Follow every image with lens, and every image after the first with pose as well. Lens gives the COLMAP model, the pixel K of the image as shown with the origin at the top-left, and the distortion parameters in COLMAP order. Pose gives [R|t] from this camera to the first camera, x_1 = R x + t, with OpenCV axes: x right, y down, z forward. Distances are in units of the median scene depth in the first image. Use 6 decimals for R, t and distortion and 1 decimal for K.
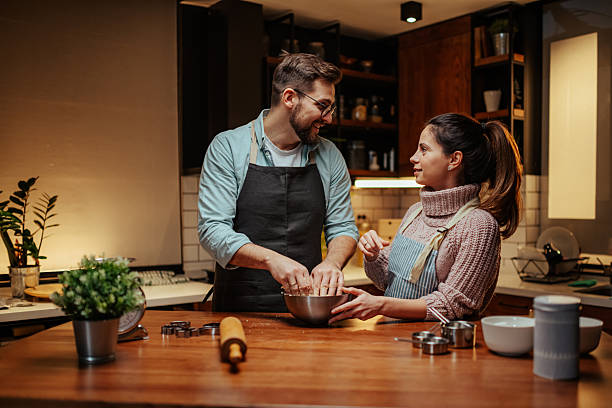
lens RADIAL K [[633.1, 0, 329.1], [0, 633.1, 218.0], [0, 0, 1]] dist [-0.006063, -0.001003]
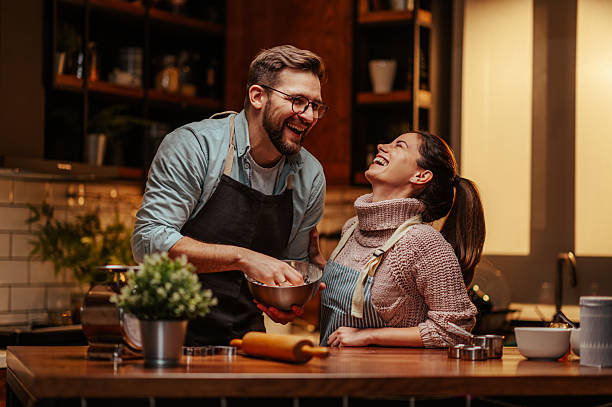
lens RADIAL K [[1508.1, 0, 303.3], [0, 1508.1, 186.1], [0, 0, 1]] dist [0.049303, 0.471065]
pose [[0.942652, 0.032573, 0.332183, -0.373118], [-0.010488, 0.997626, -0.068060, 0.042488], [-0.333611, 0.060673, 0.940756, -0.495146]]
